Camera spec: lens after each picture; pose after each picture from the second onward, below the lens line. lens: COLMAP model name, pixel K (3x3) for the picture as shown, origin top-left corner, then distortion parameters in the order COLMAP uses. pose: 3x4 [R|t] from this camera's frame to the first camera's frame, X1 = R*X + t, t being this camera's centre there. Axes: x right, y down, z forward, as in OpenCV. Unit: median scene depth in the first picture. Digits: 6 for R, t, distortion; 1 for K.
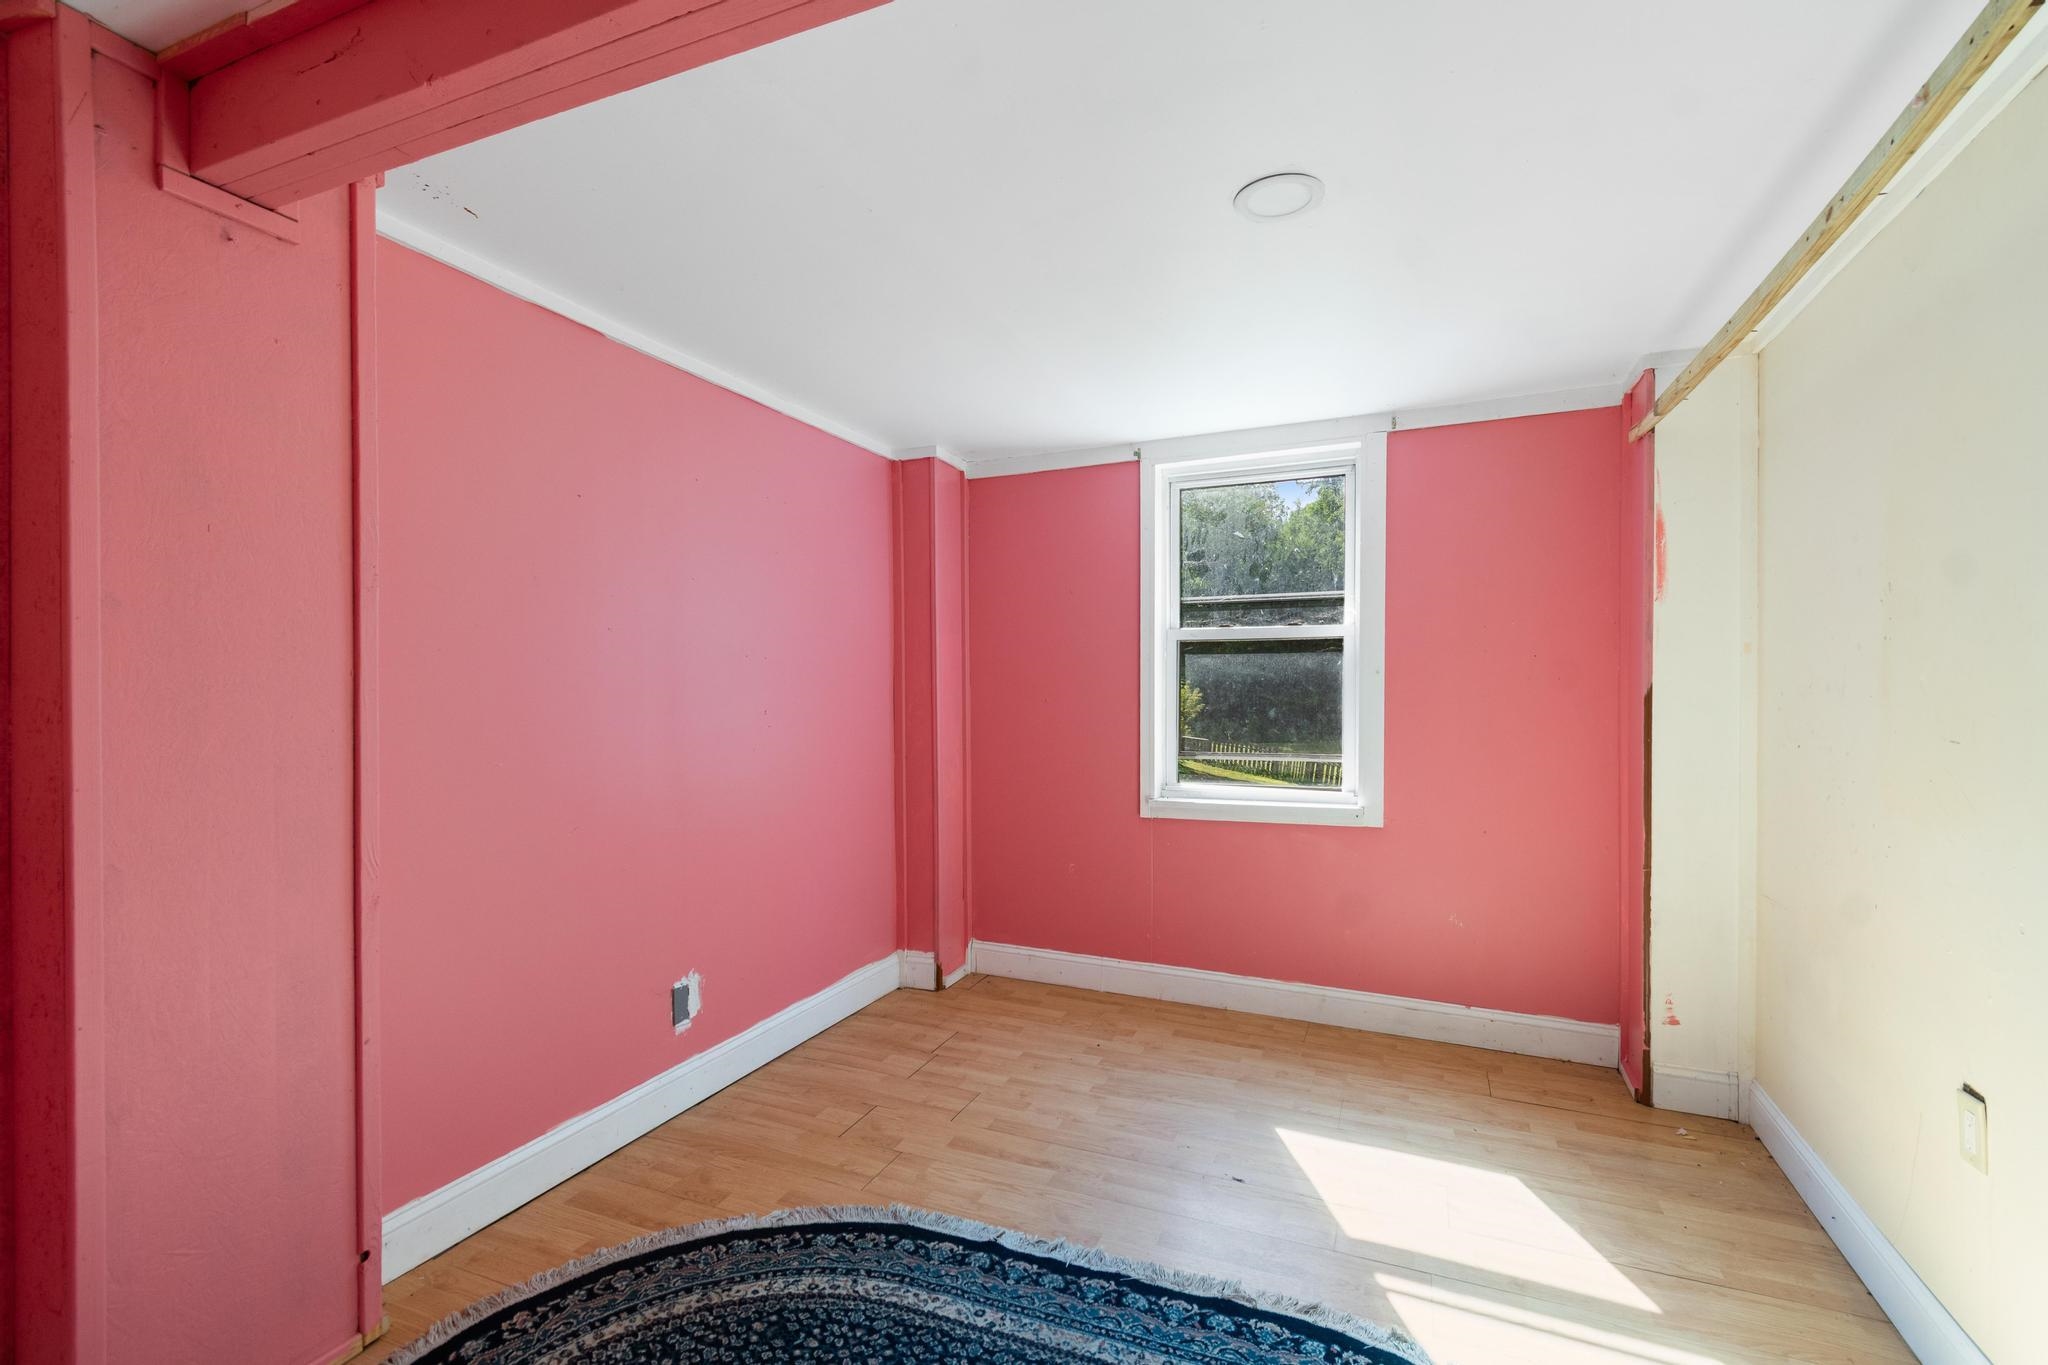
lens RADIAL K [[917.6, 0, 1071.9], [0, 917.6, 693.7], [0, 0, 1]] dist [0.001565, -0.001509]
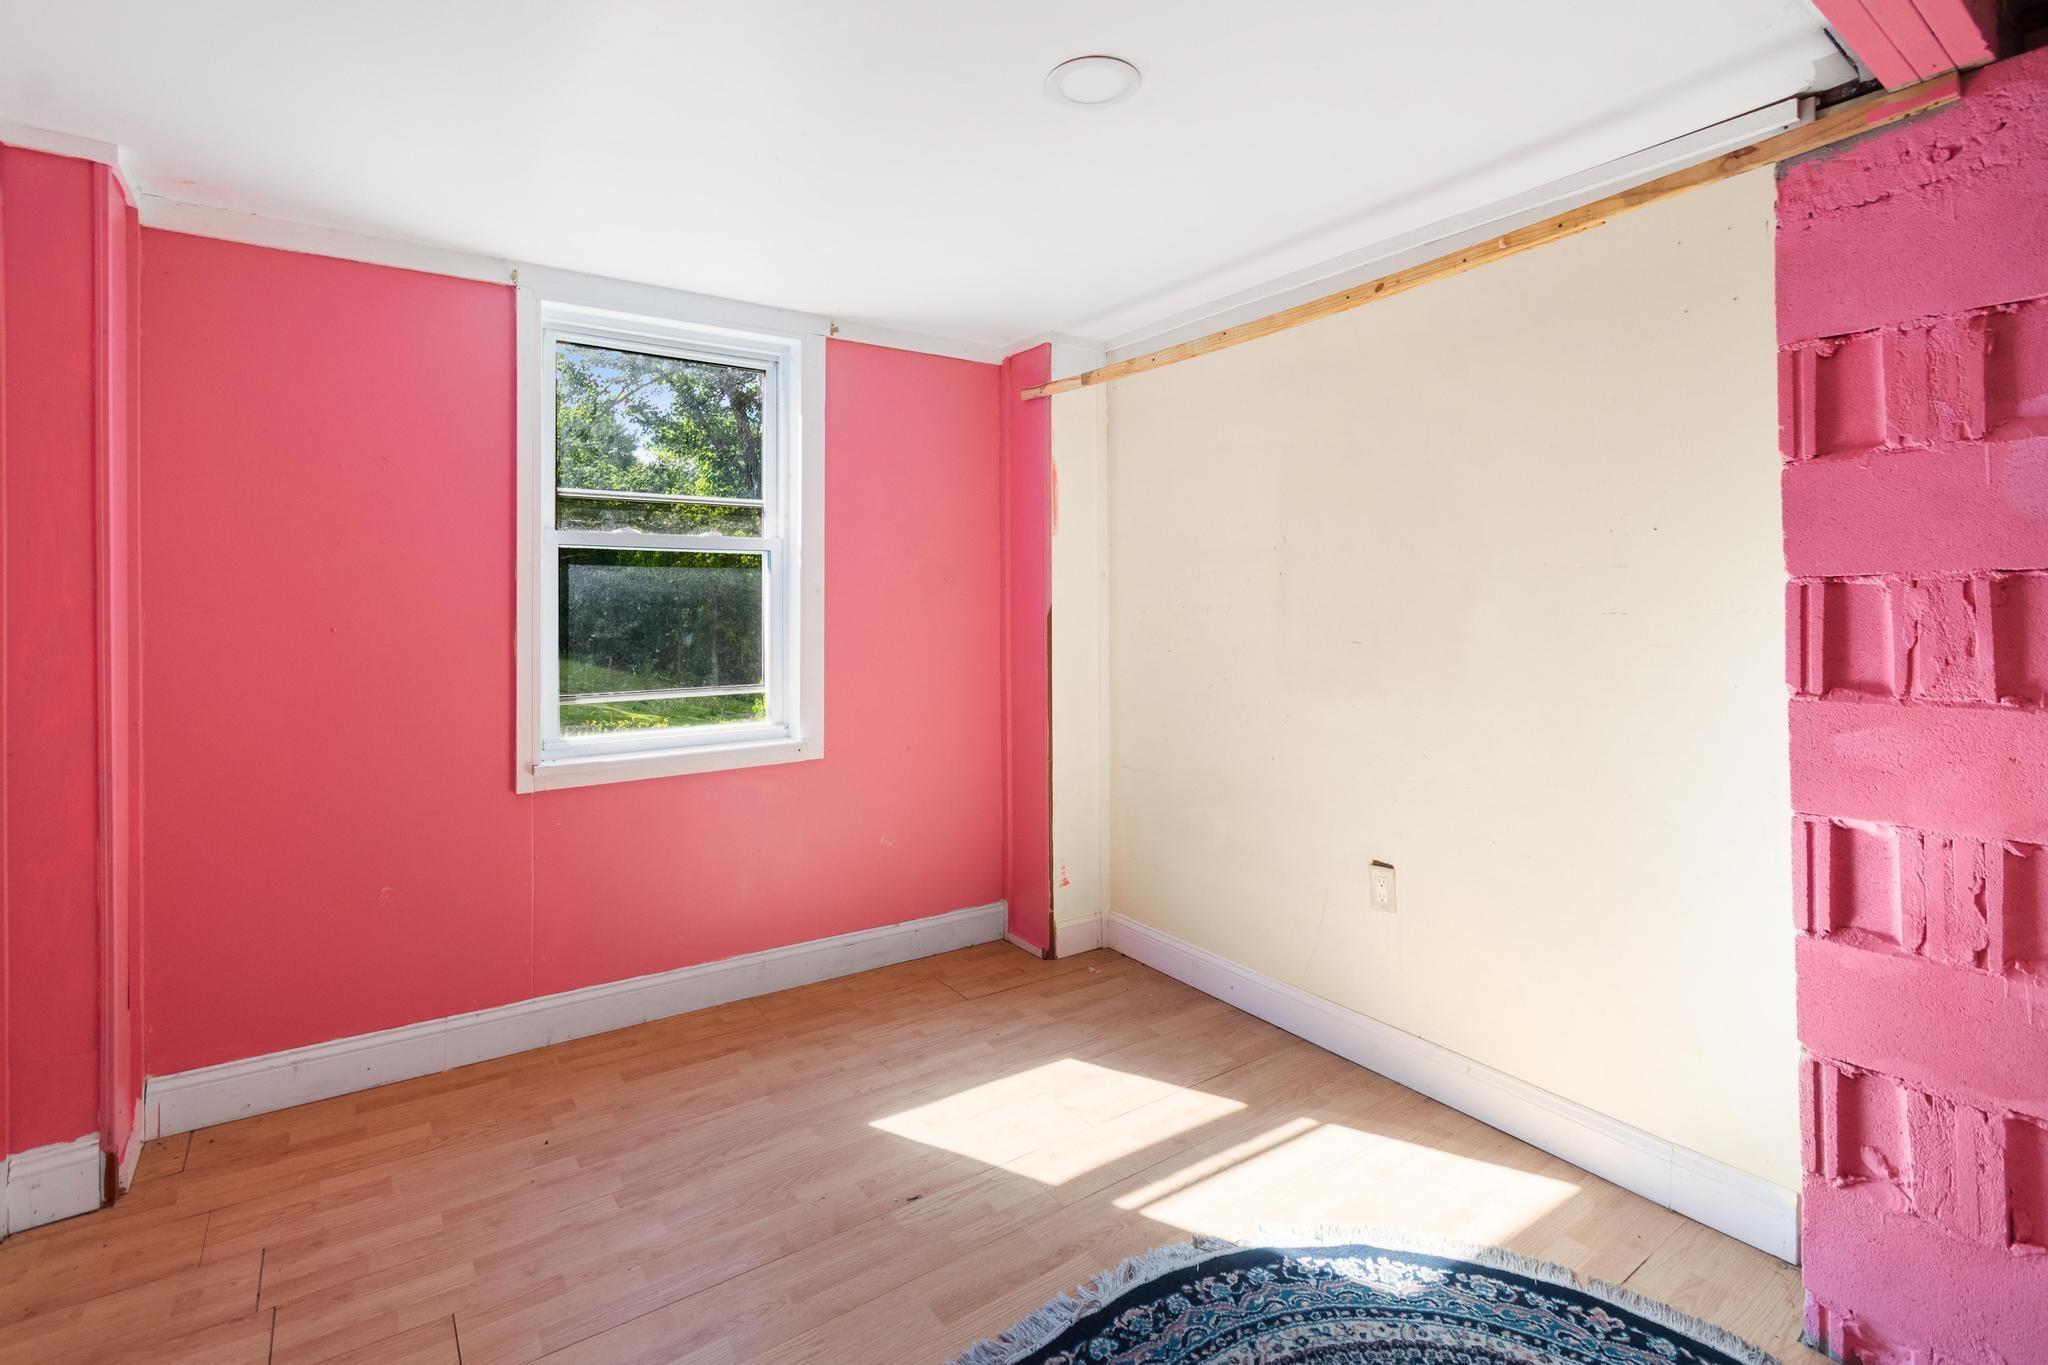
lens RADIAL K [[917.6, 0, 1018.1], [0, 917.6, 592.4], [0, 0, 1]] dist [0.001565, -0.001509]
pose [[0.541681, 0.011151, 0.840510, -0.341146], [0.007271, 0.999812, -0.017951, -0.004830], [-0.840553, 0.015835, 0.541499, 0.327985]]
